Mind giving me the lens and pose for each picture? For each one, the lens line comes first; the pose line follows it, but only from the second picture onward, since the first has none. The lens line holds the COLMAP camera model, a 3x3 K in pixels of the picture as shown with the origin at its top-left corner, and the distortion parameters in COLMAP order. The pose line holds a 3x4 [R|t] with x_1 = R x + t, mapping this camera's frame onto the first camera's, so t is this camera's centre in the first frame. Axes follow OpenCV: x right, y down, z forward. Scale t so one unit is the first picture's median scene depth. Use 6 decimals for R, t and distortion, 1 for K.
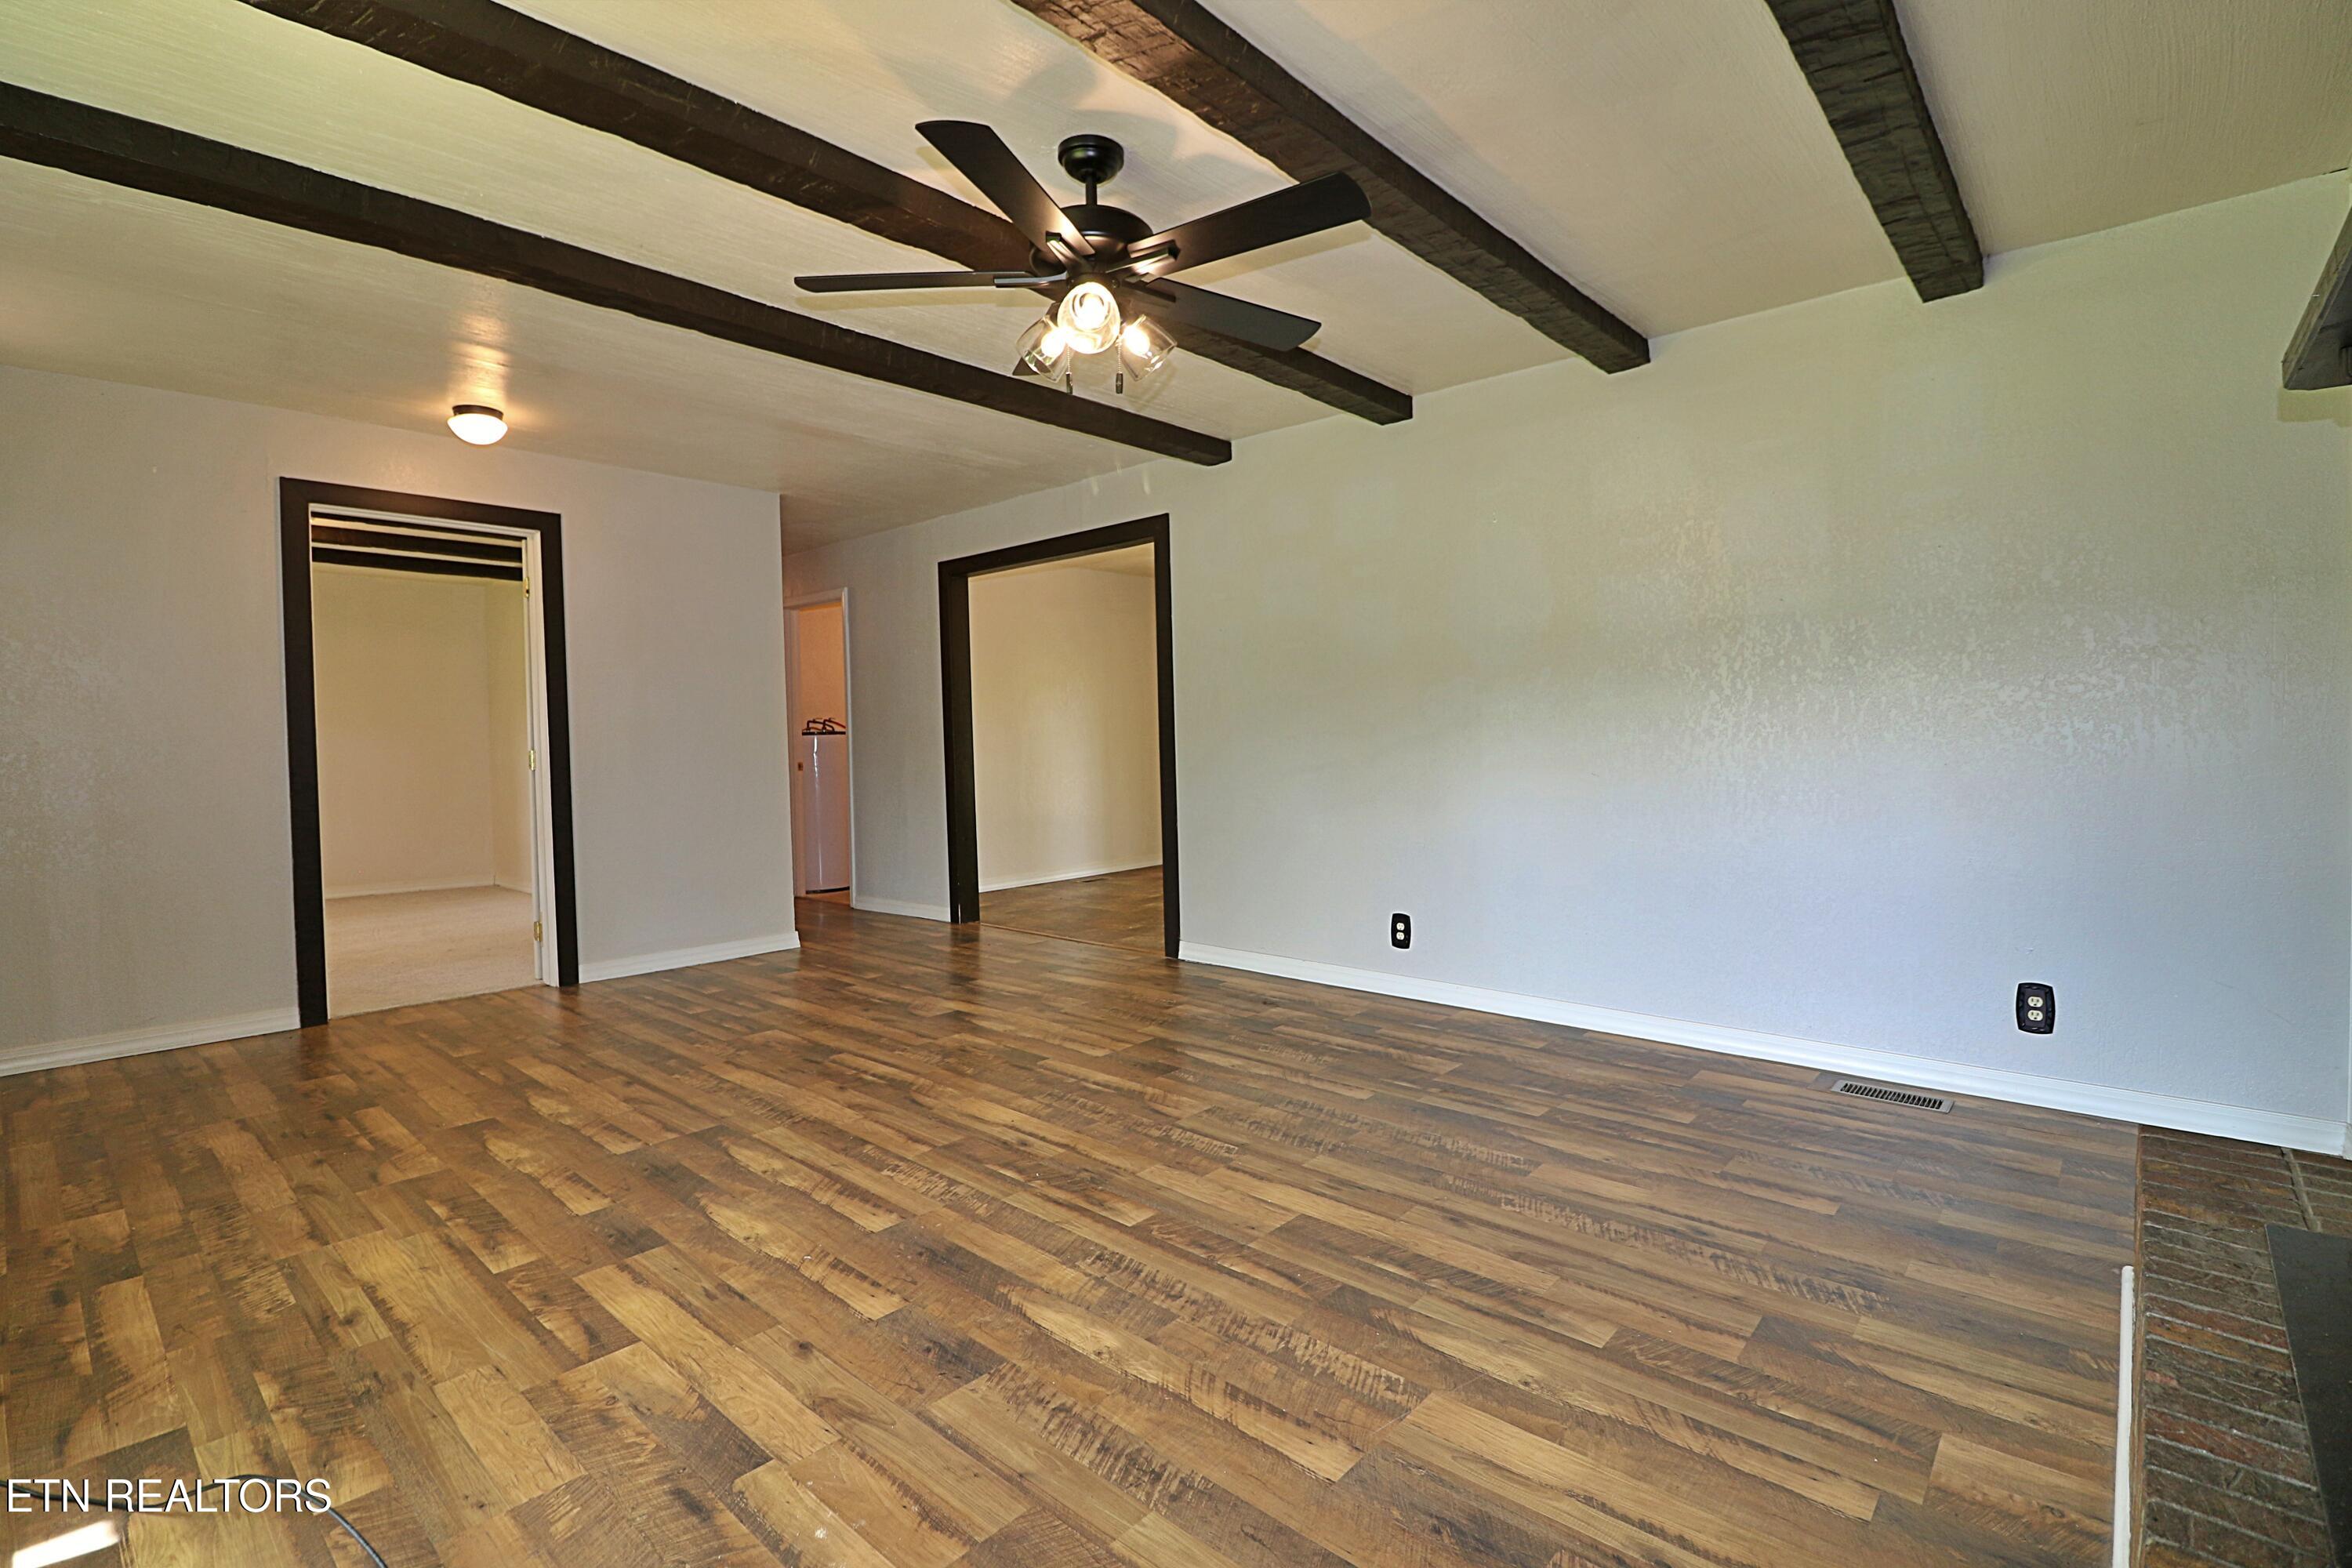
lens RADIAL K [[1076.8, 0, 1180.9], [0, 1076.8, 775.6], [0, 0, 1]] dist [-0.005813, -0.009107]
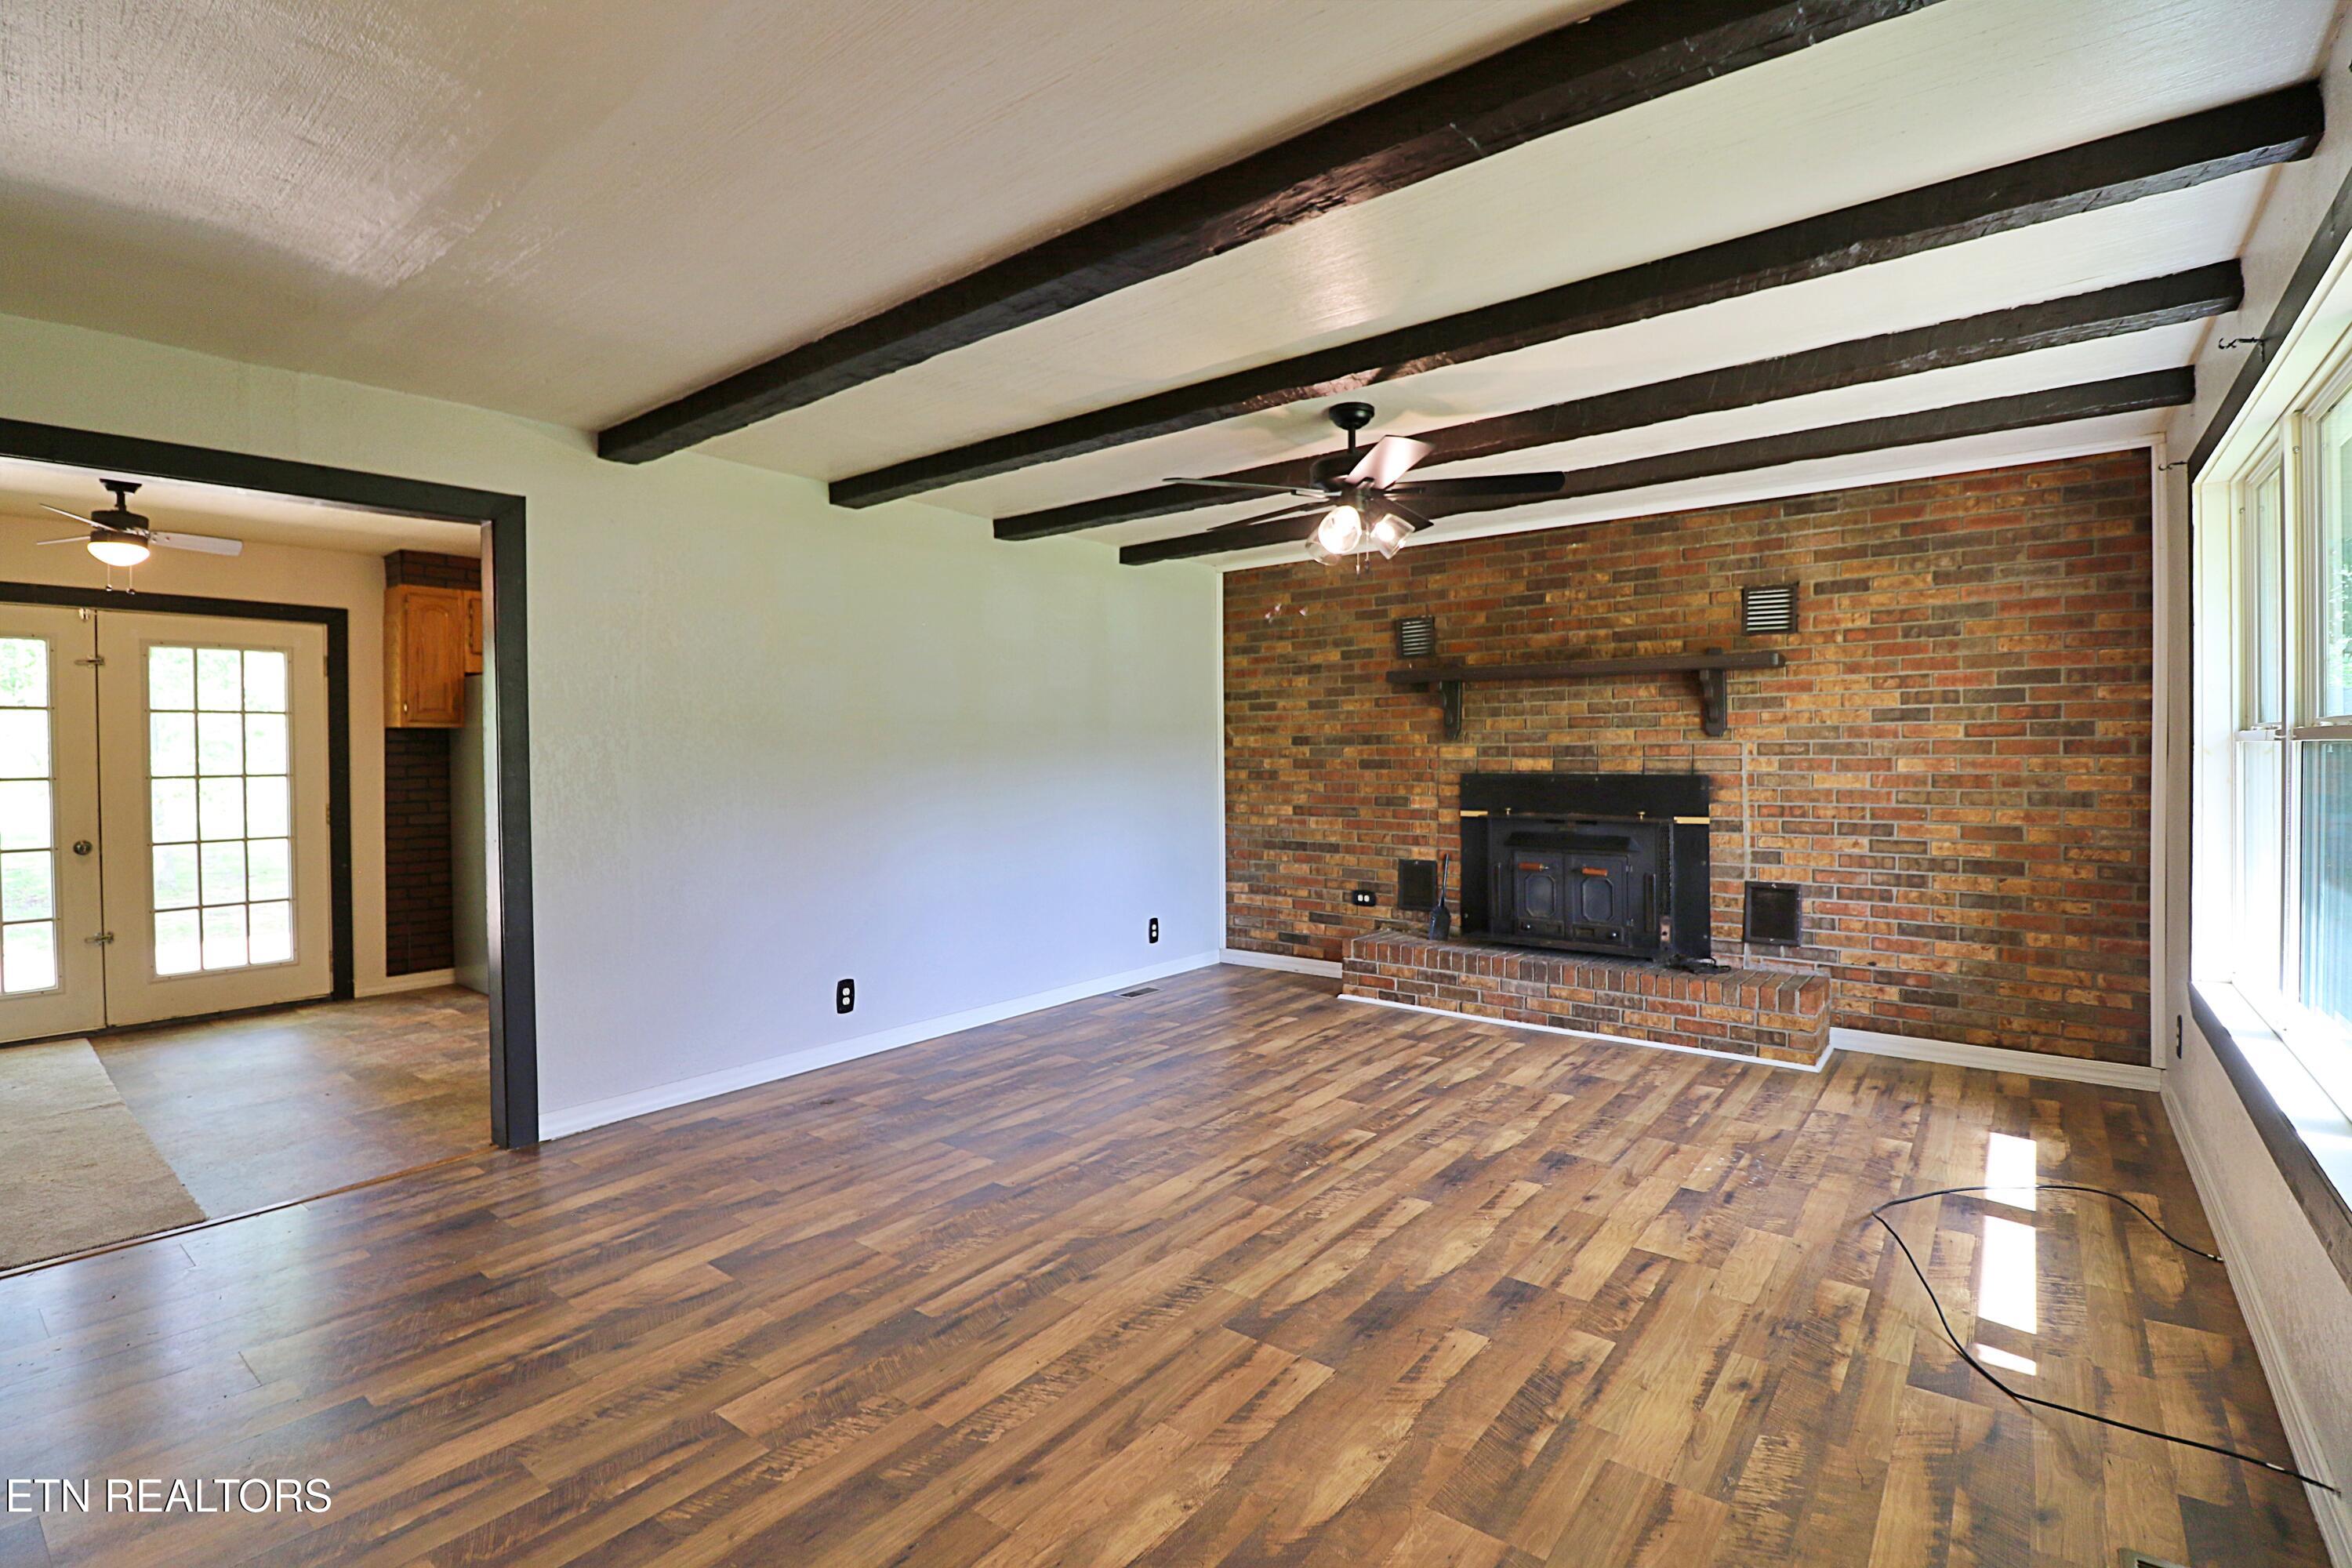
lens RADIAL K [[1076.8, 0, 1160.2], [0, 1076.8, 763.8], [0, 0, 1]] dist [-0.005813, -0.009107]
pose [[-0.048126, 0.008453, 0.998806, -1.383411], [0.051939, 0.998633, -0.005949, -0.091956], [-0.997490, 0.051591, -0.048499, 1.216876]]
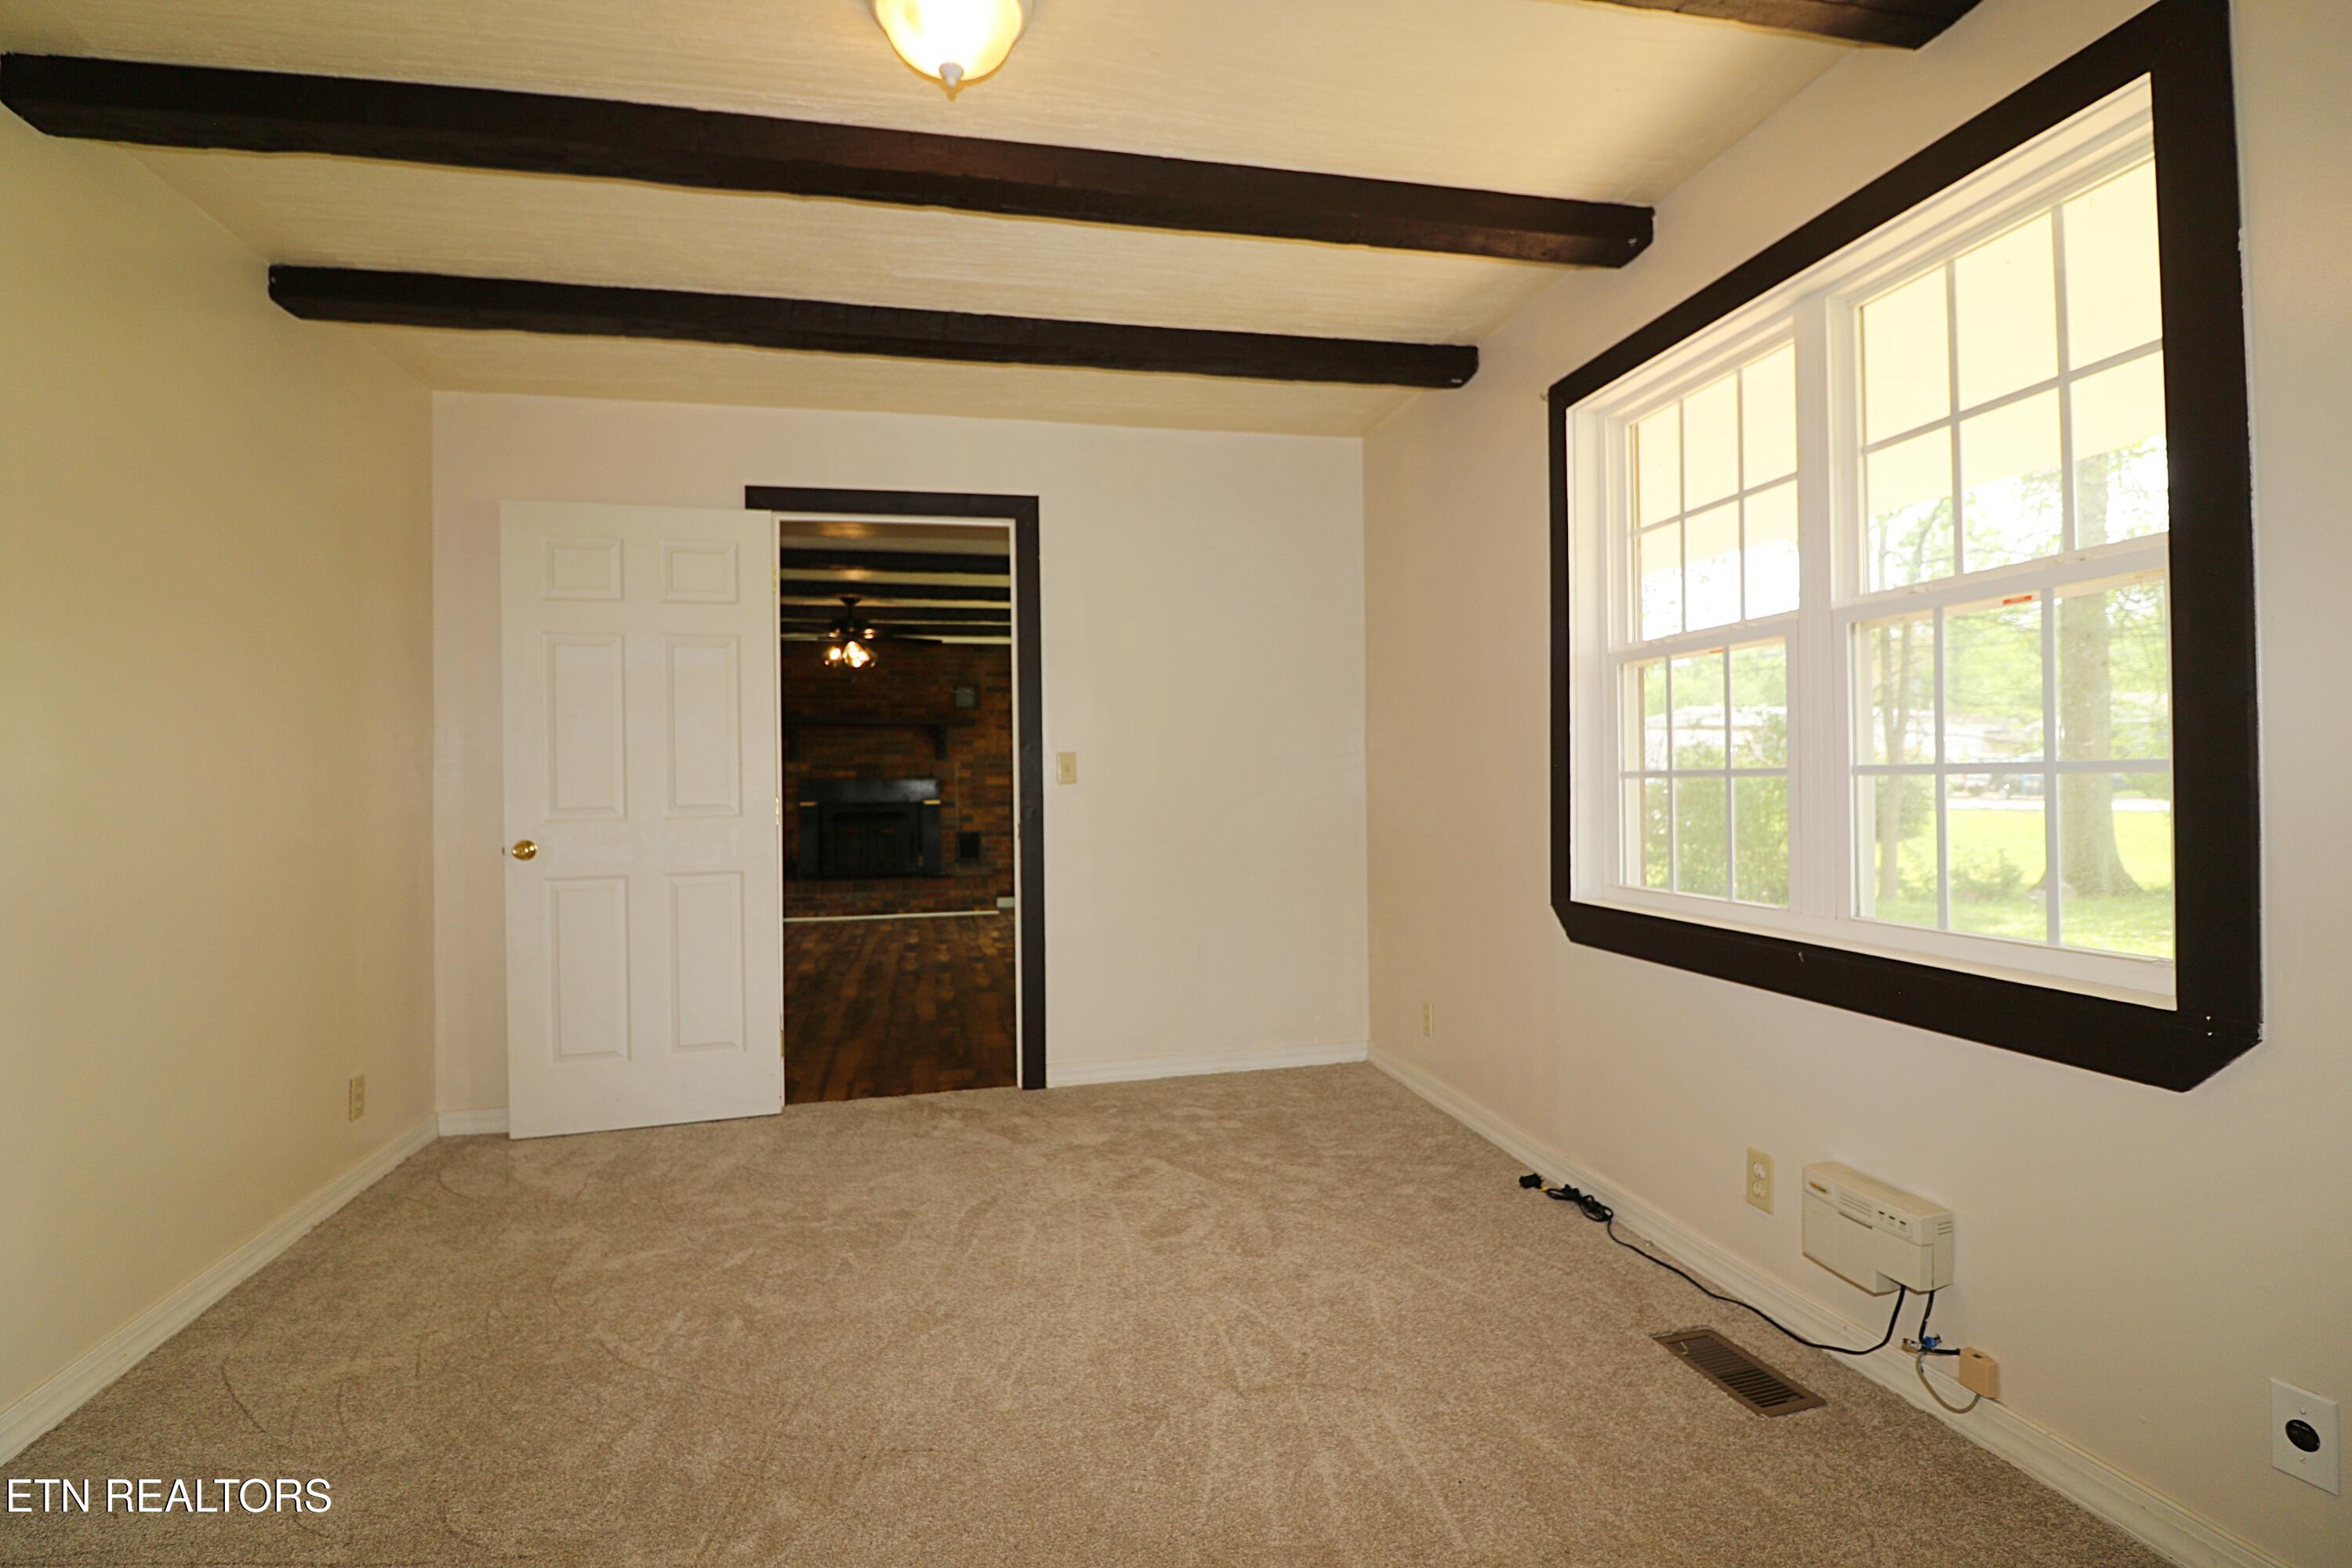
lens RADIAL K [[1076.8, 0, 1183.9], [0, 1076.8, 768.0], [0, 0, 1]] dist [-0.005813, -0.009107]
pose [[-0.817842, 0.033835, 0.574448, -2.336438], [0.050441, 0.998643, 0.012992, -0.076931], [-0.573228, 0.039601, -0.818438, 2.671747]]
